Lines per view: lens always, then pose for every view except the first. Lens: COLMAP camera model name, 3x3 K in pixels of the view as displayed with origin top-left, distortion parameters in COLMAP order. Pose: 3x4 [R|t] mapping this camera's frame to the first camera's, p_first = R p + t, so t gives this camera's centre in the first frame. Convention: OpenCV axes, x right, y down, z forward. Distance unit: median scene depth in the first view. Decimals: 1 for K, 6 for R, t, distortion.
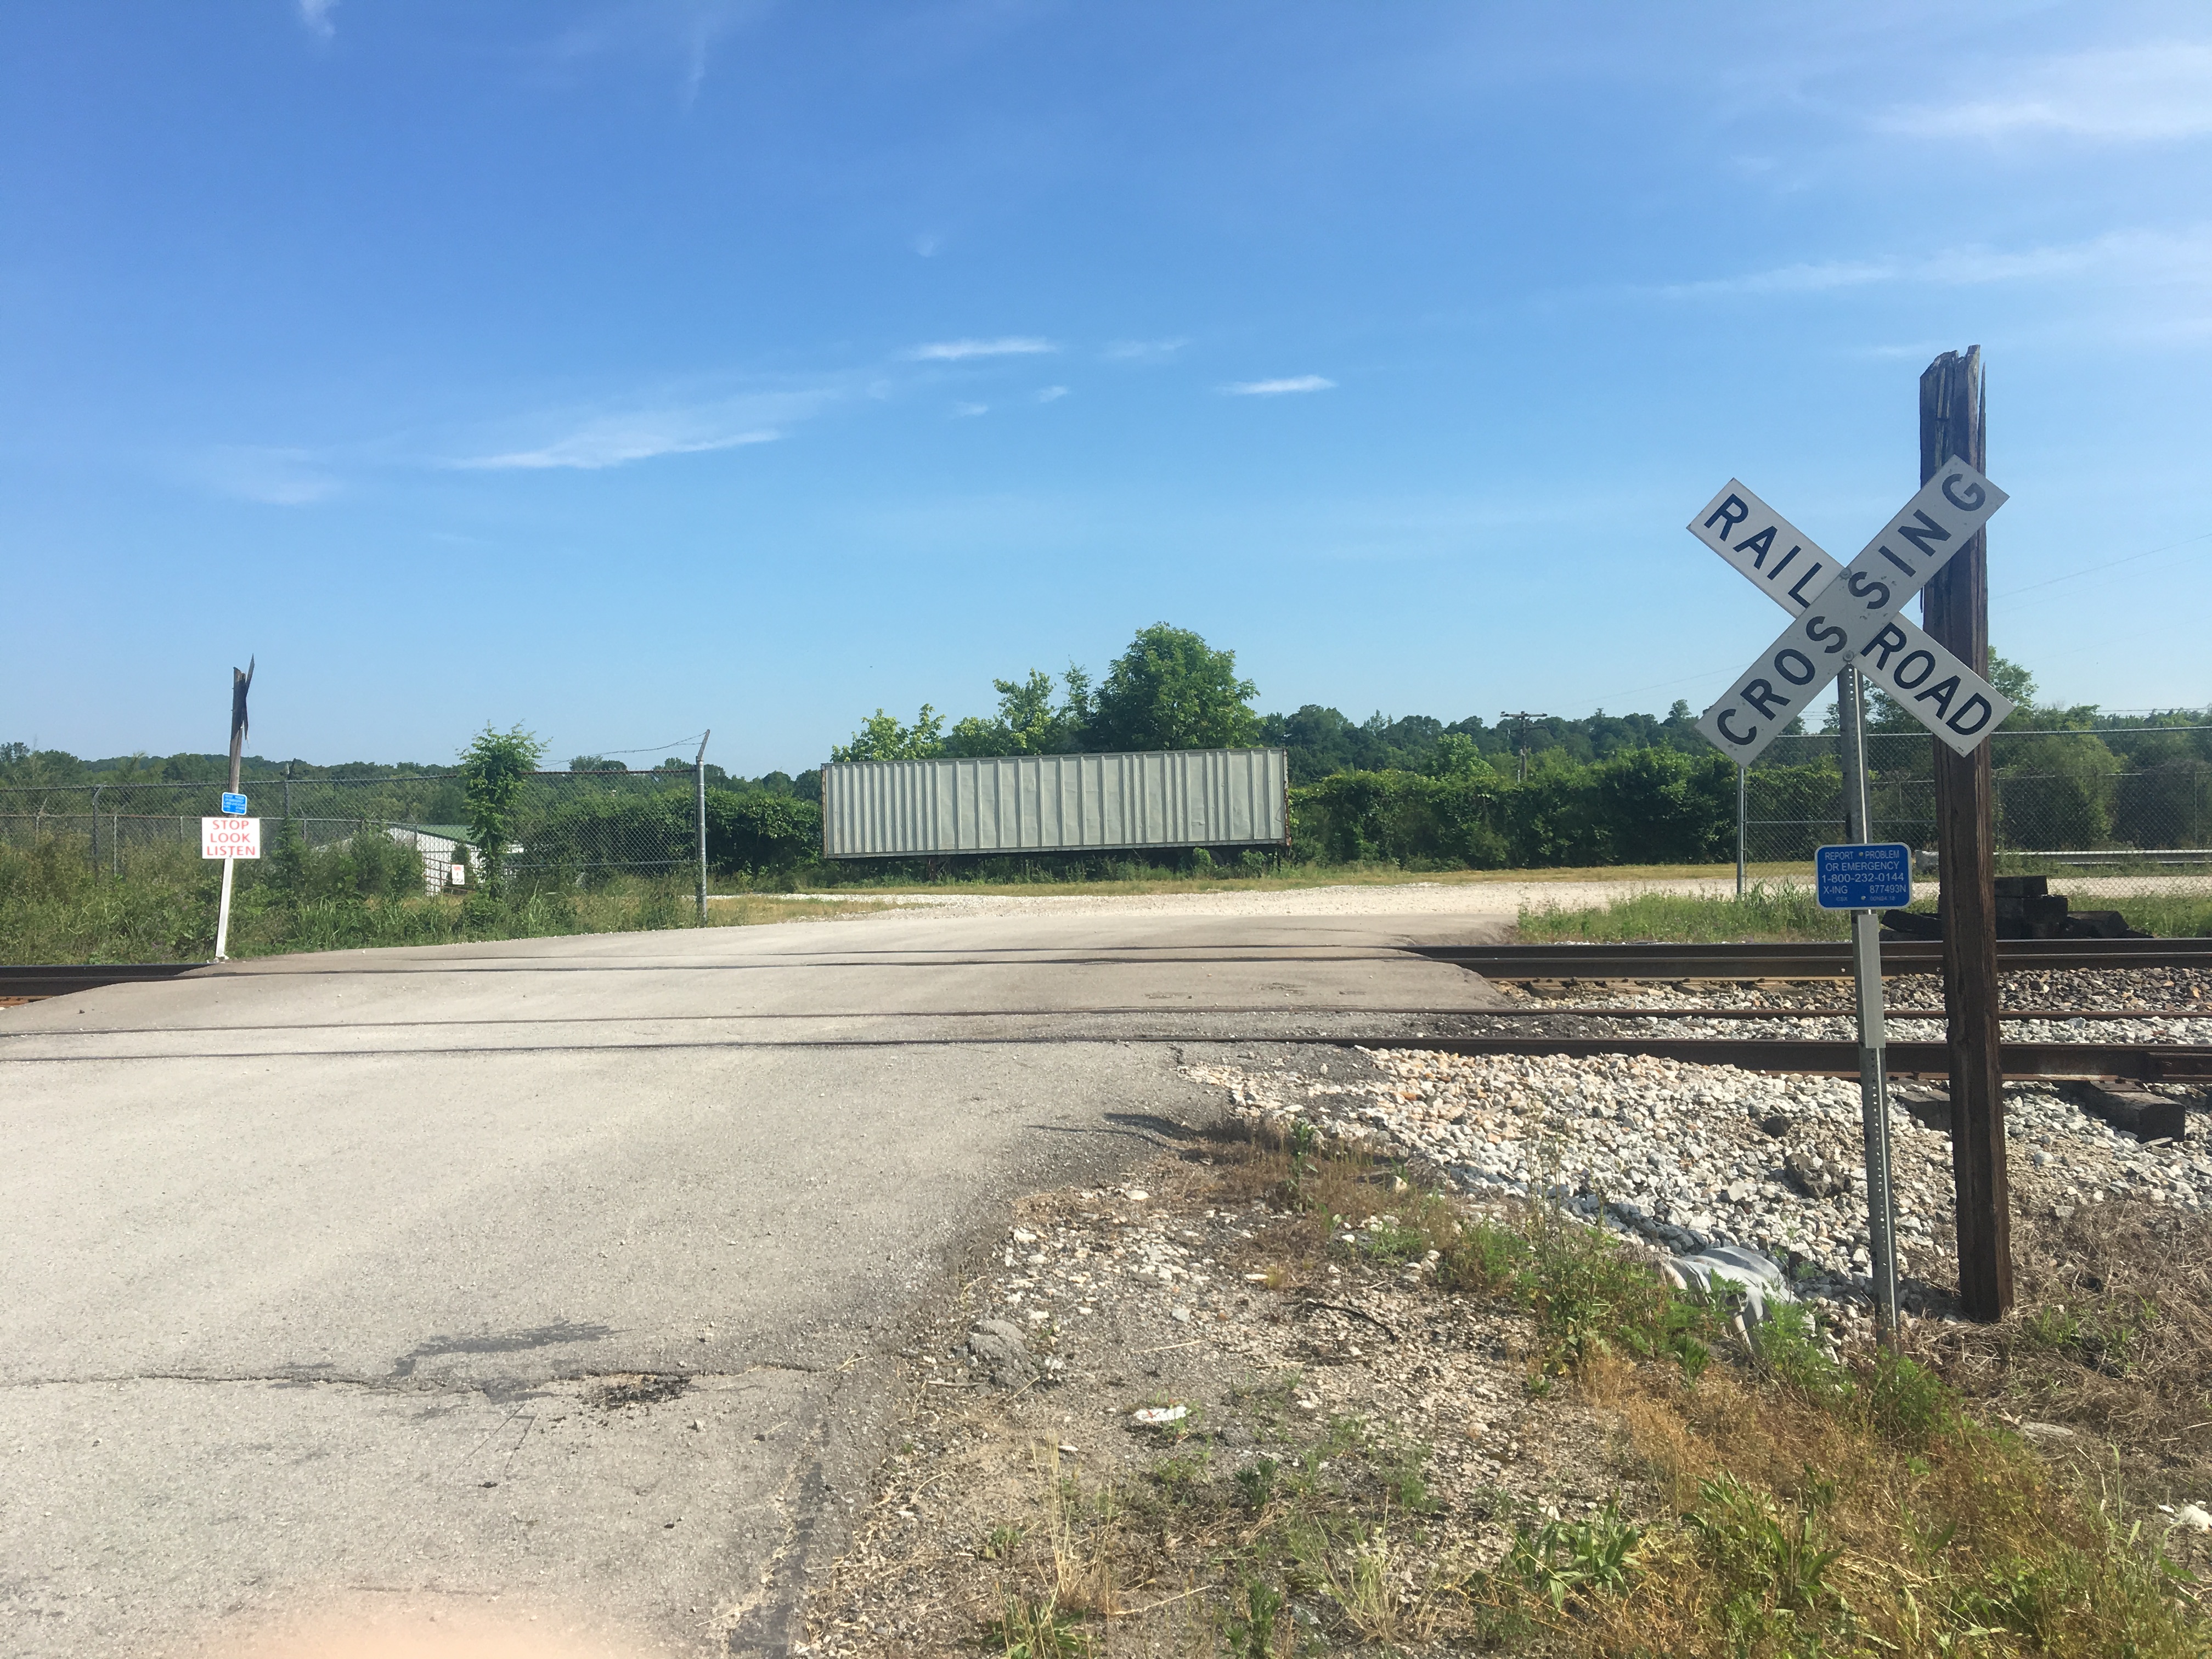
lens RADIAL K [[1881.9, 0, 1053.9], [0, 1881.9, 840.7], [0, 0, 1]] dist [0.073236, -0.106001]
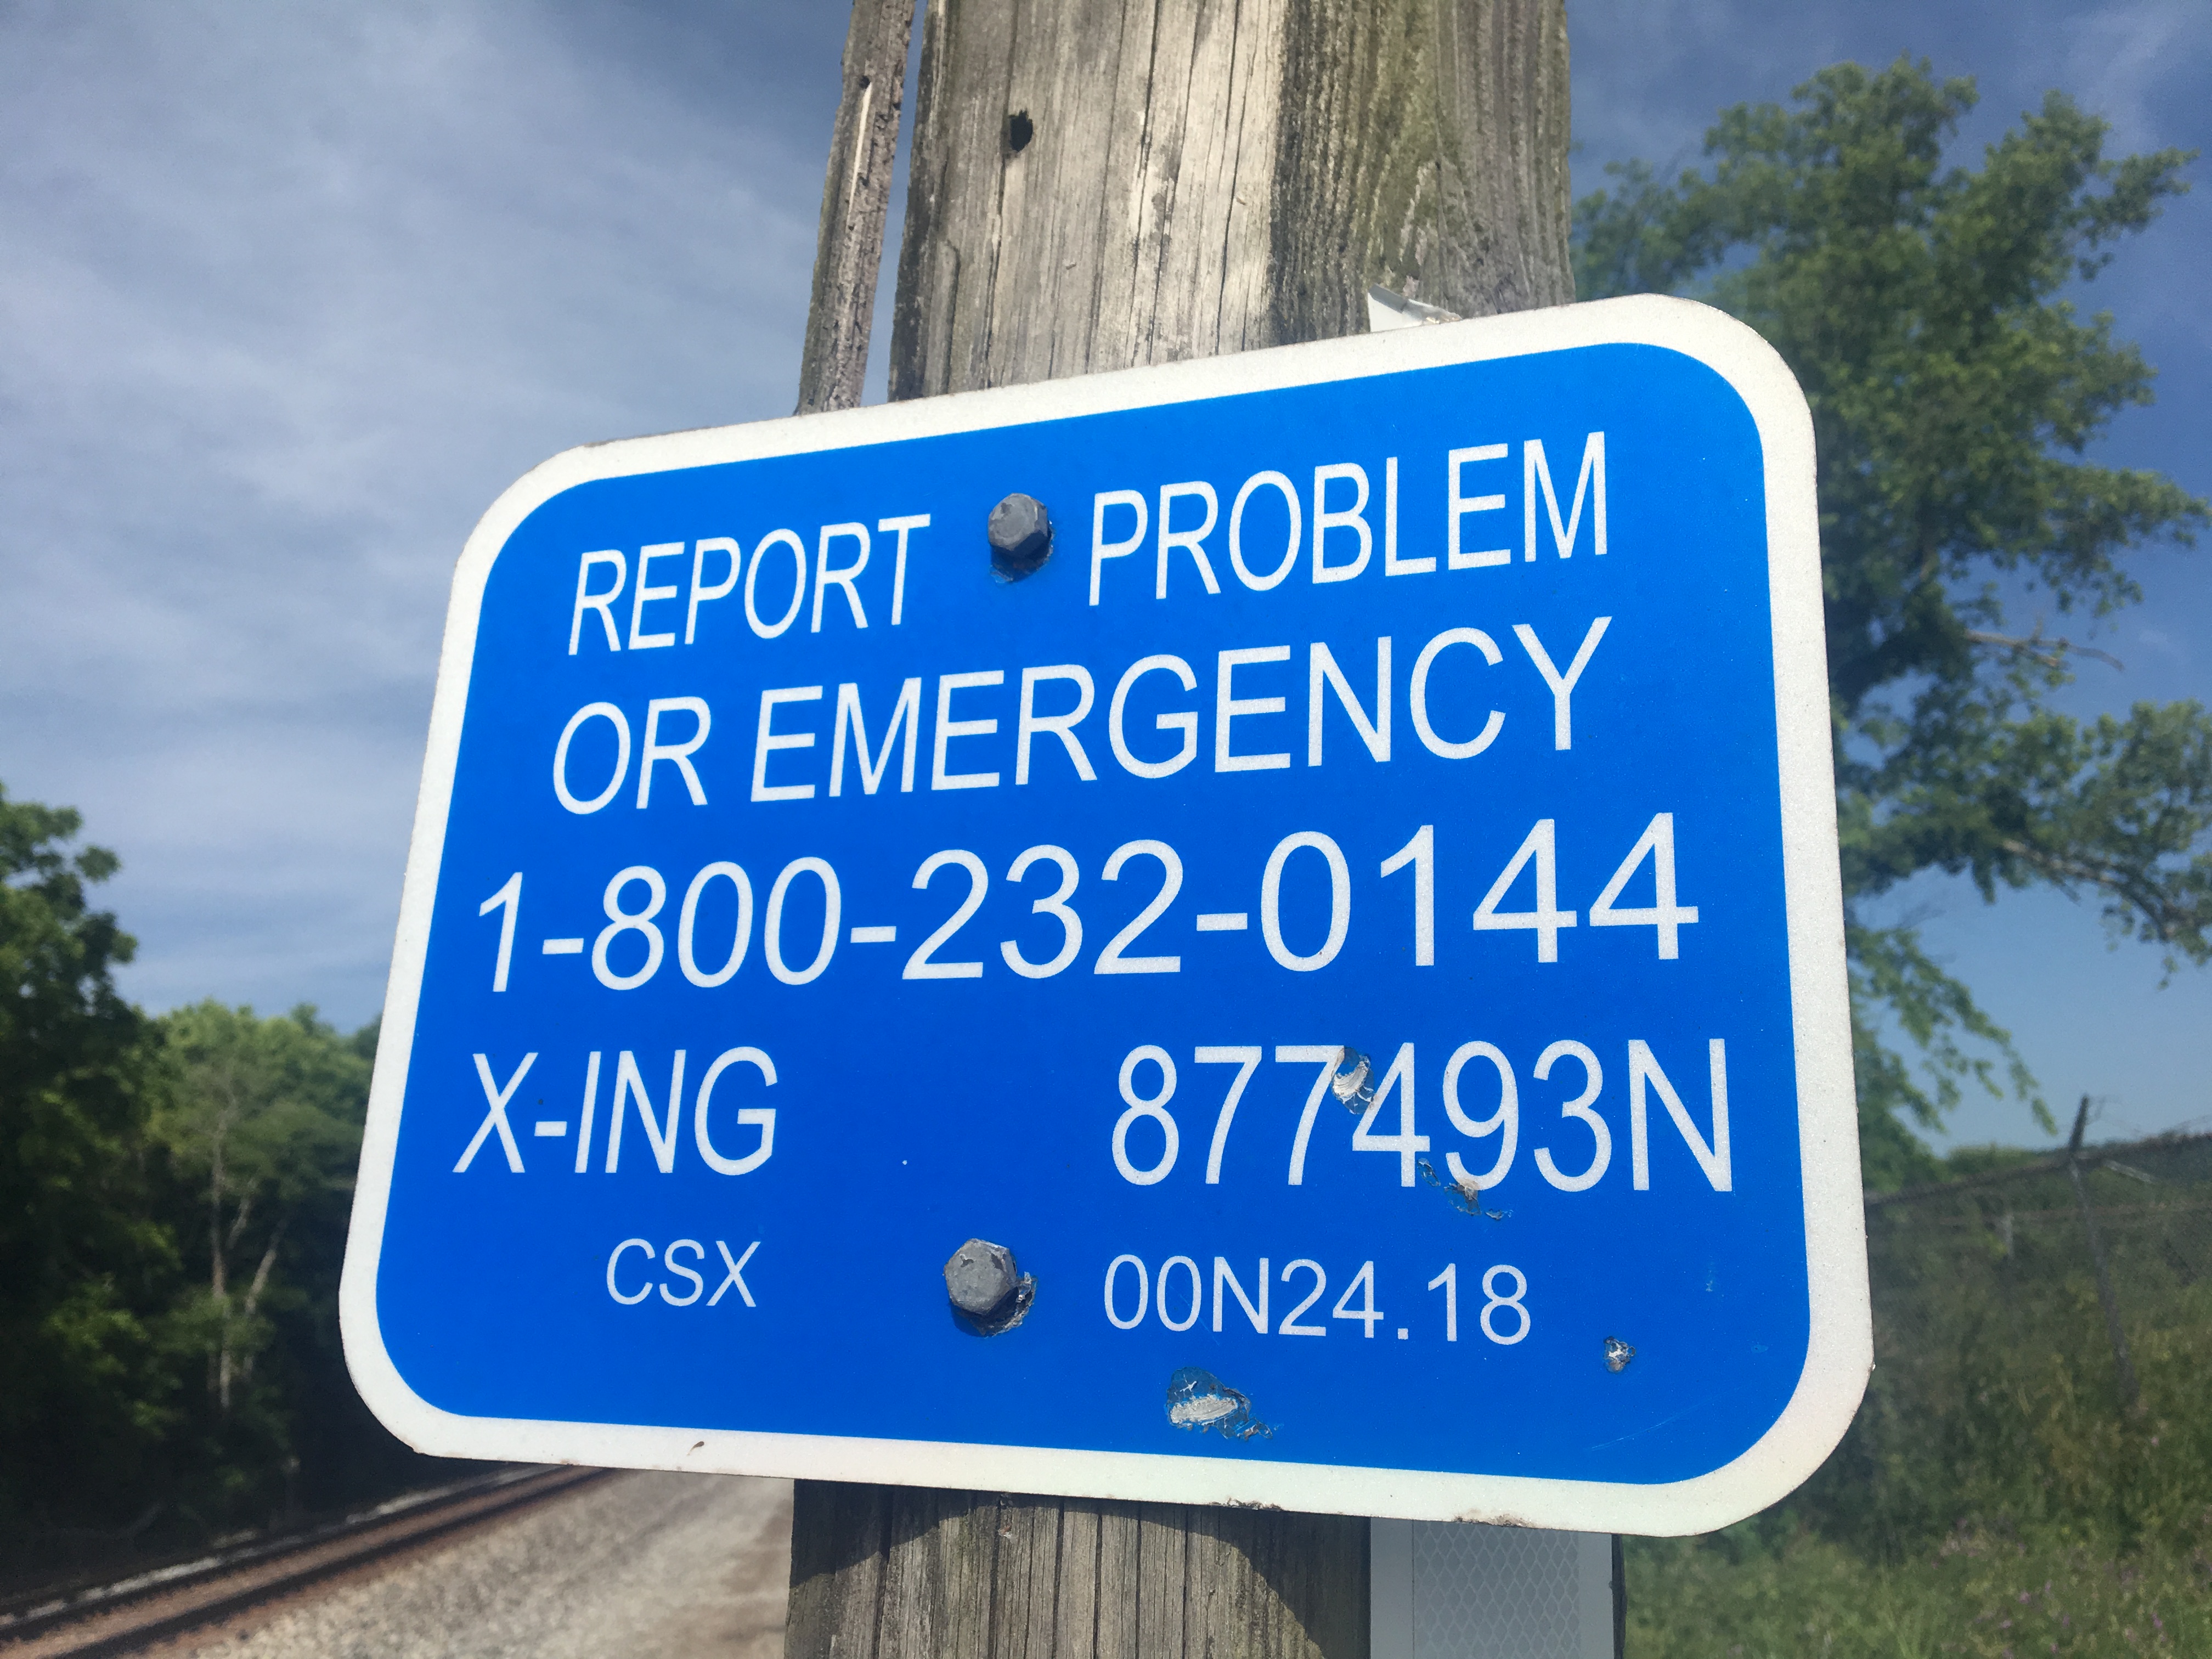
lens RADIAL K [[1881.9, 0, 1065.7], [0, 1881.9, 834.0], [0, 0, 1]] dist [0.073236, -0.106001]
pose [[0.995327, 0.094738, -0.018682, 0.343089], [-0.095934, 0.948138, -0.303035, 0.027629], [-0.010995, 0.303412, 0.952796, 0.757384]]
